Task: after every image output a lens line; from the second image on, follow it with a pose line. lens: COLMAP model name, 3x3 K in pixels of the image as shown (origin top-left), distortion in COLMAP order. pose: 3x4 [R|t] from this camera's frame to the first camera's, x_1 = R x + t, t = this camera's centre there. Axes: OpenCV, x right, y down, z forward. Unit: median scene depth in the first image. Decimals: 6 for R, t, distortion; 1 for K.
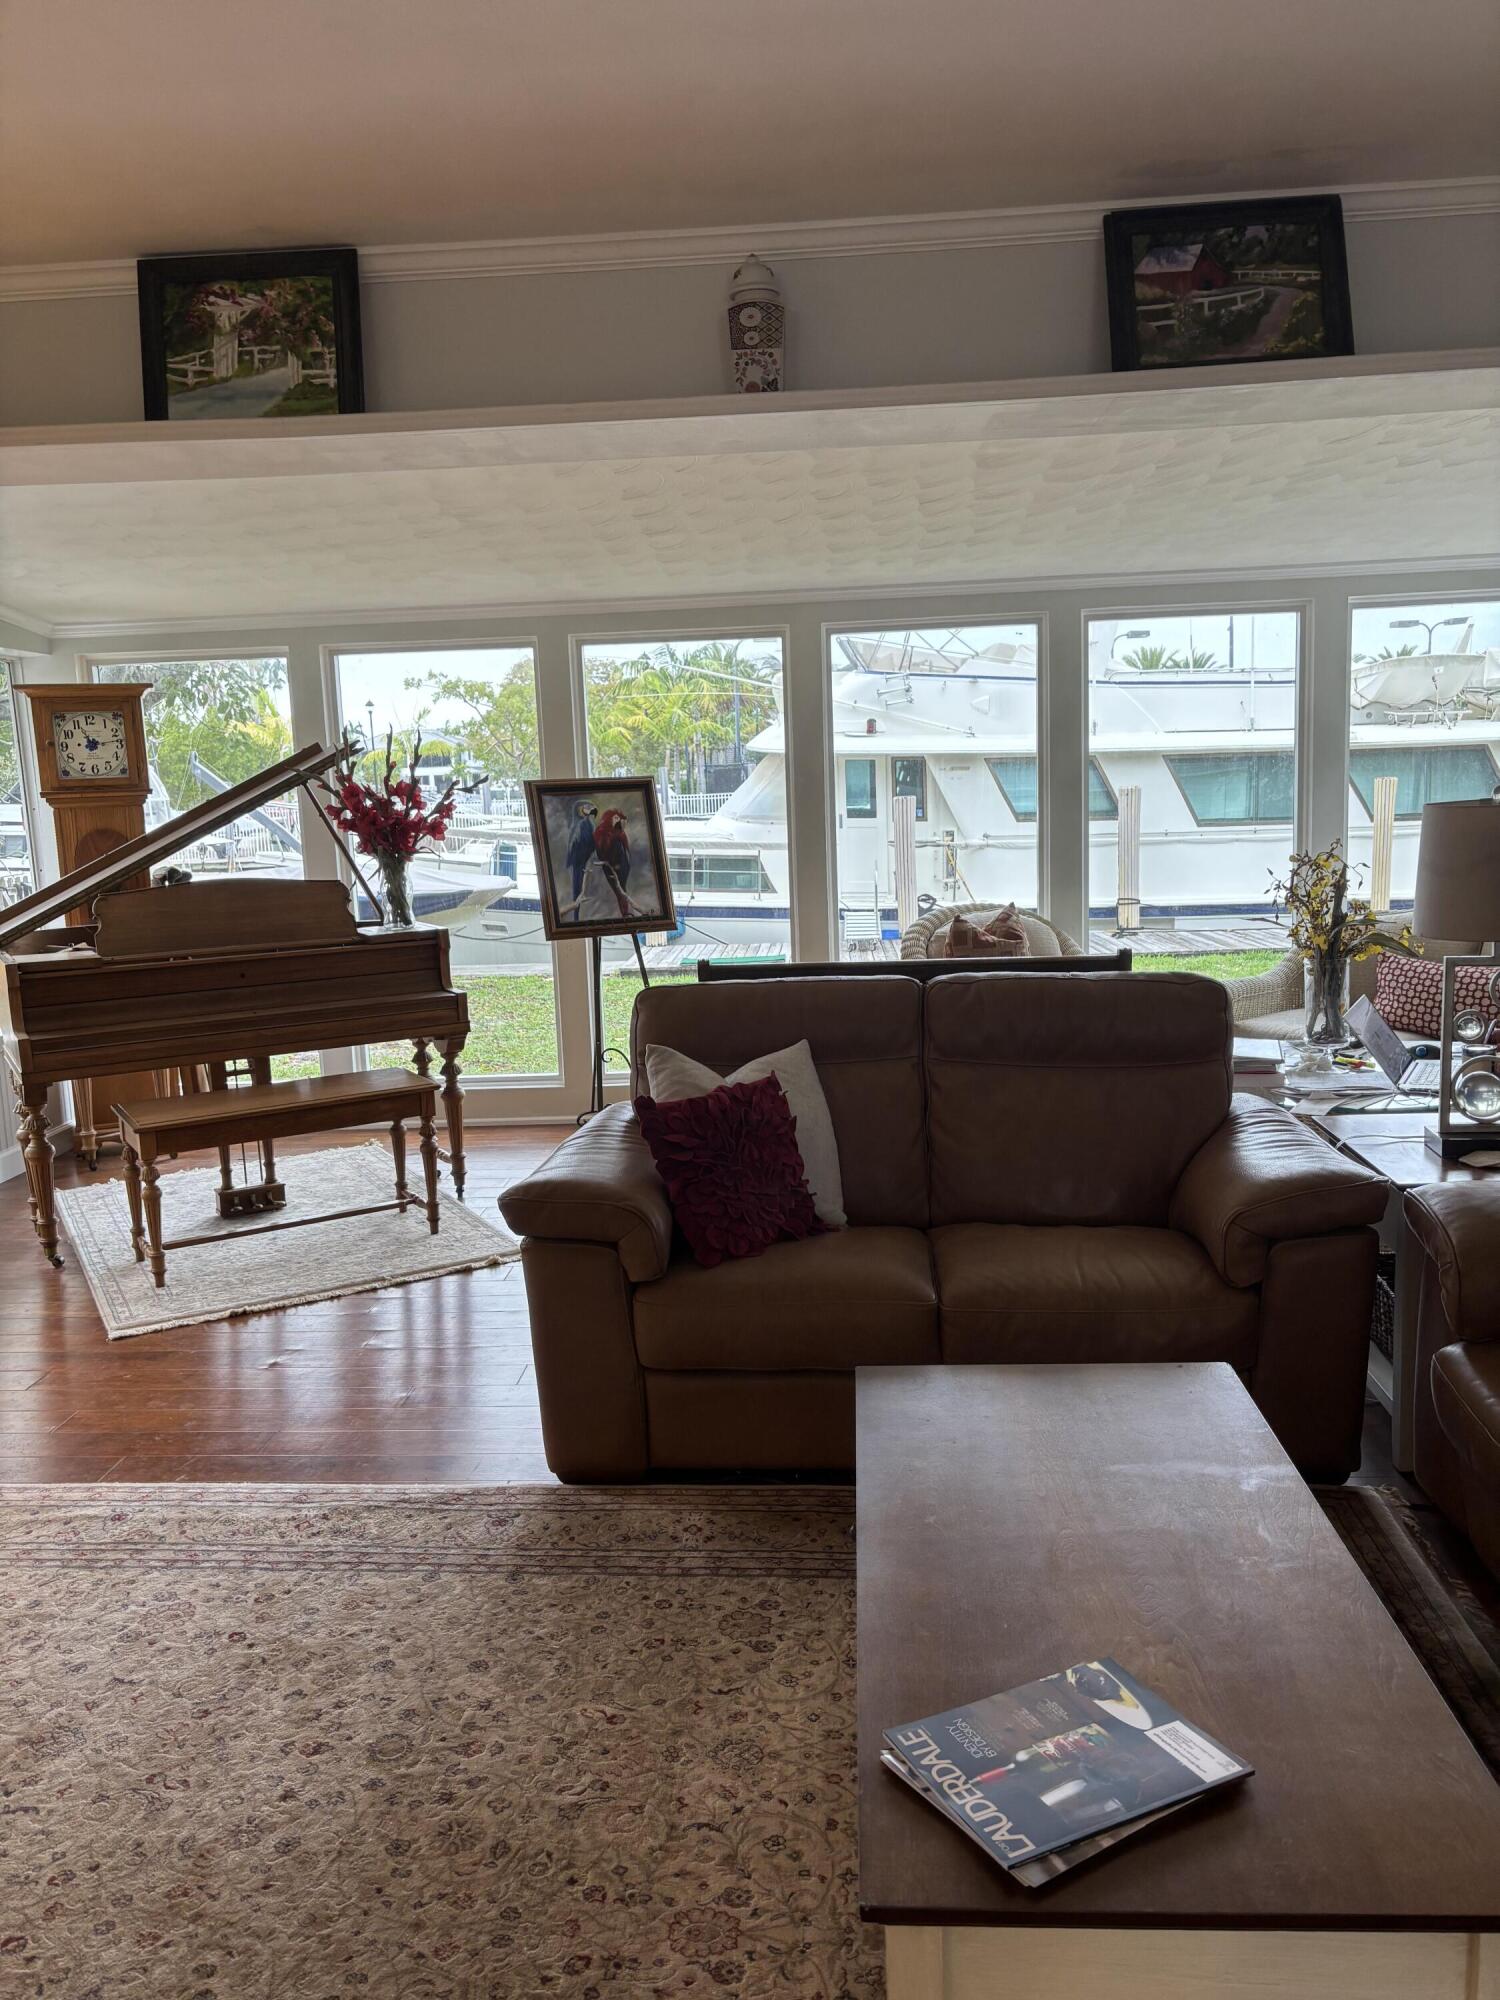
lens RADIAL K [[1535.1, 0, 752.4], [0, 1535.1, 1019.6], [0, 0, 1]] dist [0.054317, -0.037550]
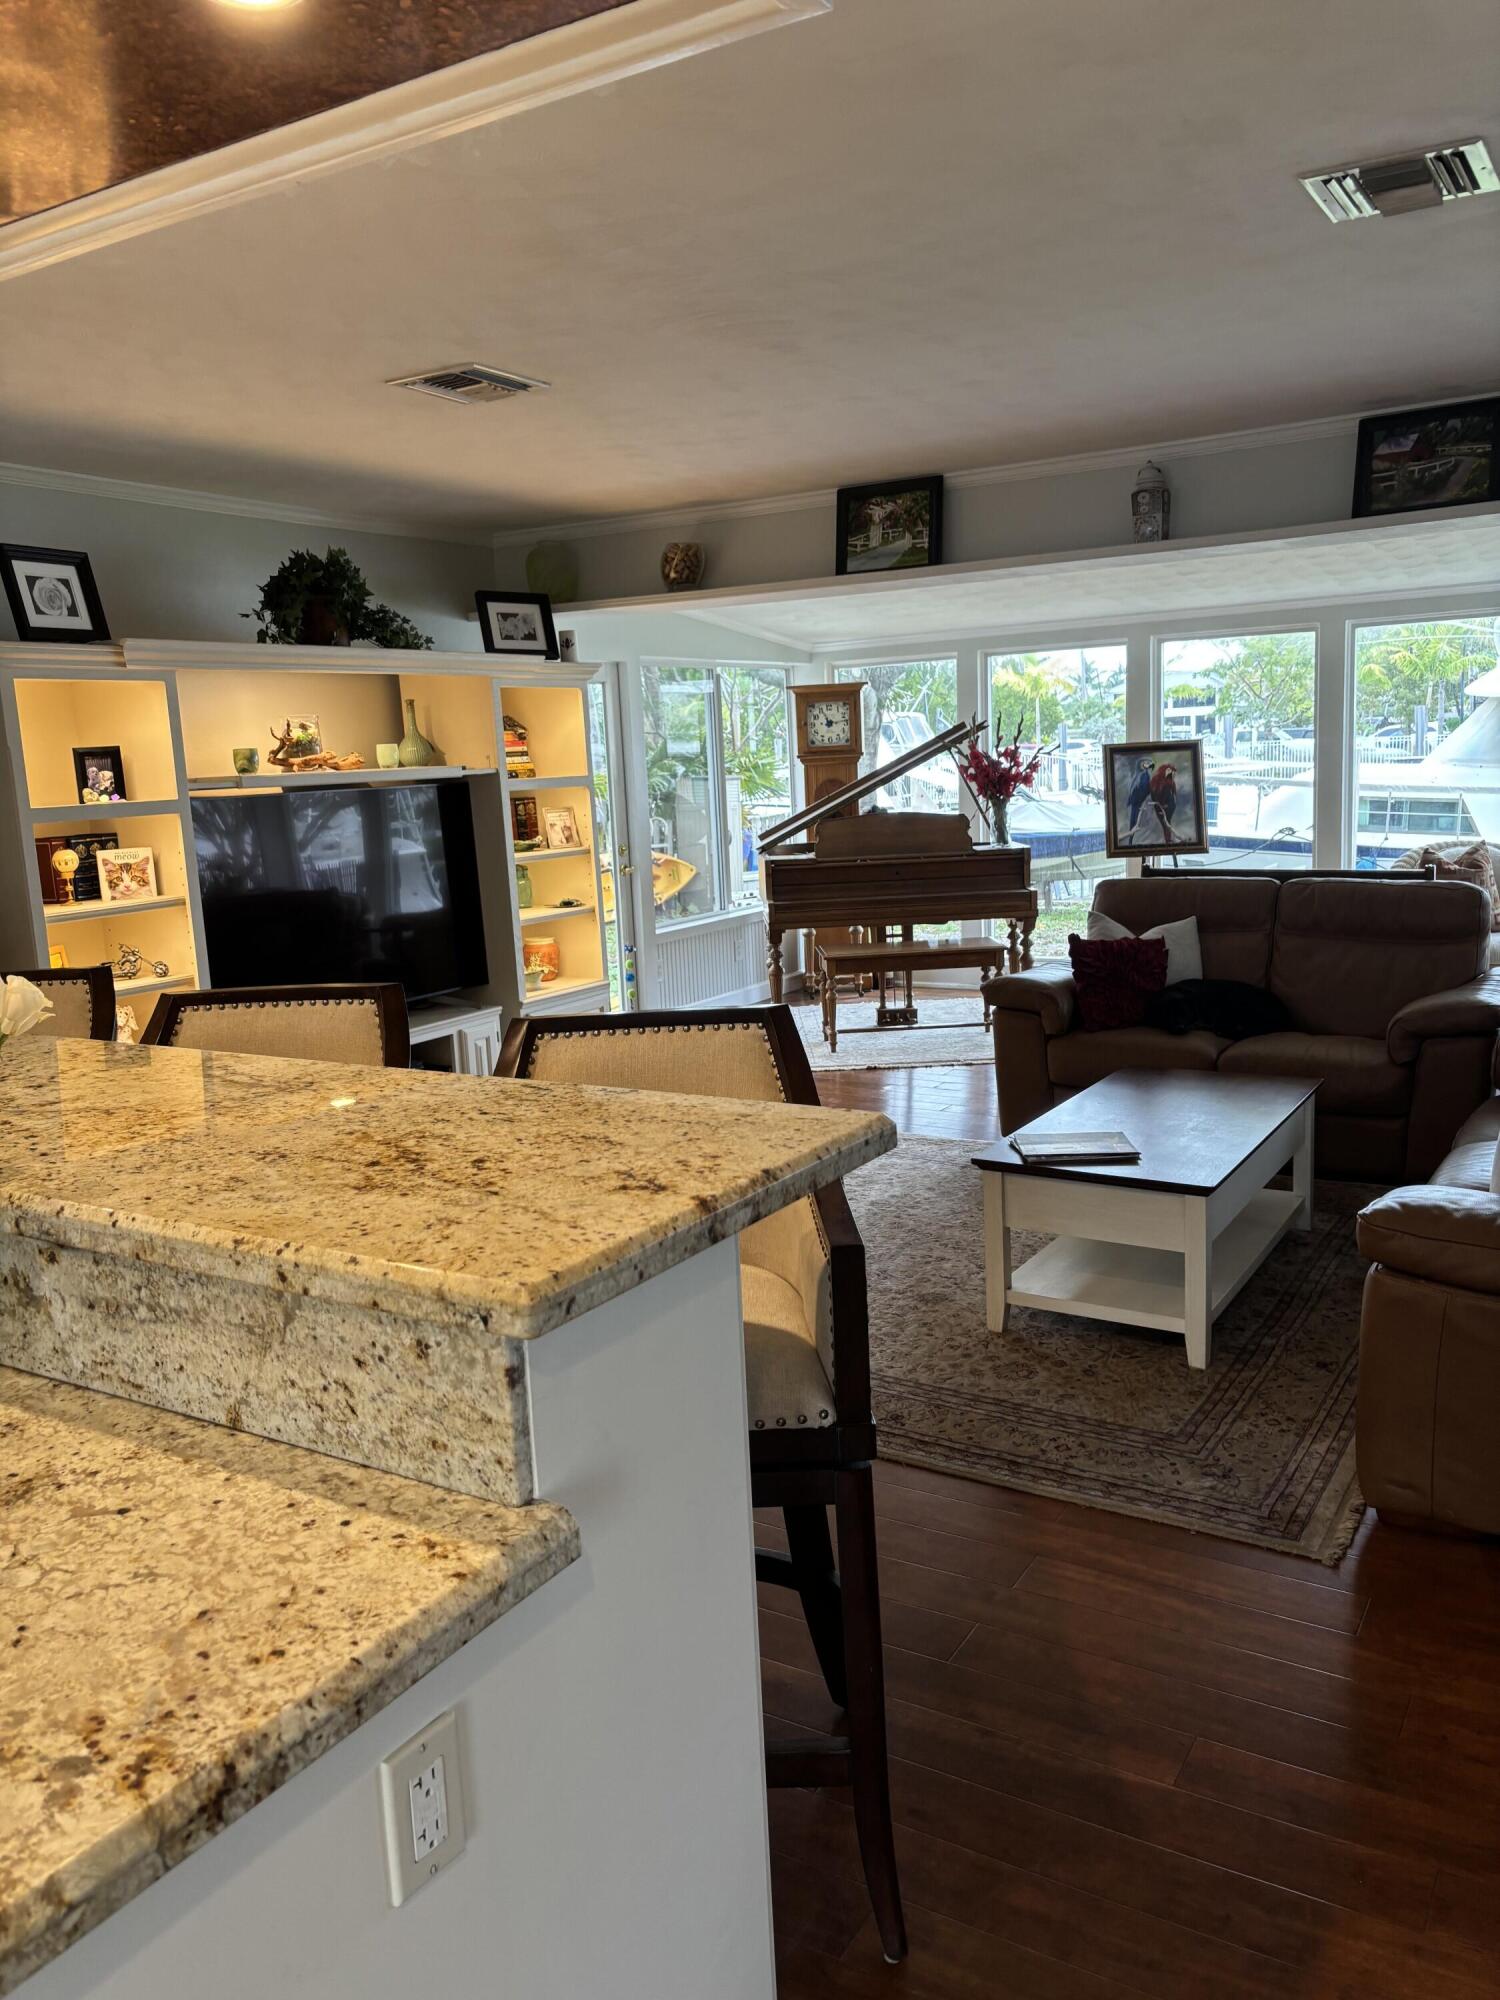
lens RADIAL K [[1535.1, 0, 753.1], [0, 1535.1, 986.8], [0, 0, 1]] dist [0.054317, -0.037550]
pose [[0.886154, 0.067748, -0.458412, 0.253809], [-0.059872, 0.997702, 0.031711, 0.044431], [0.459507, -0.000655, 0.888174, -0.441000]]
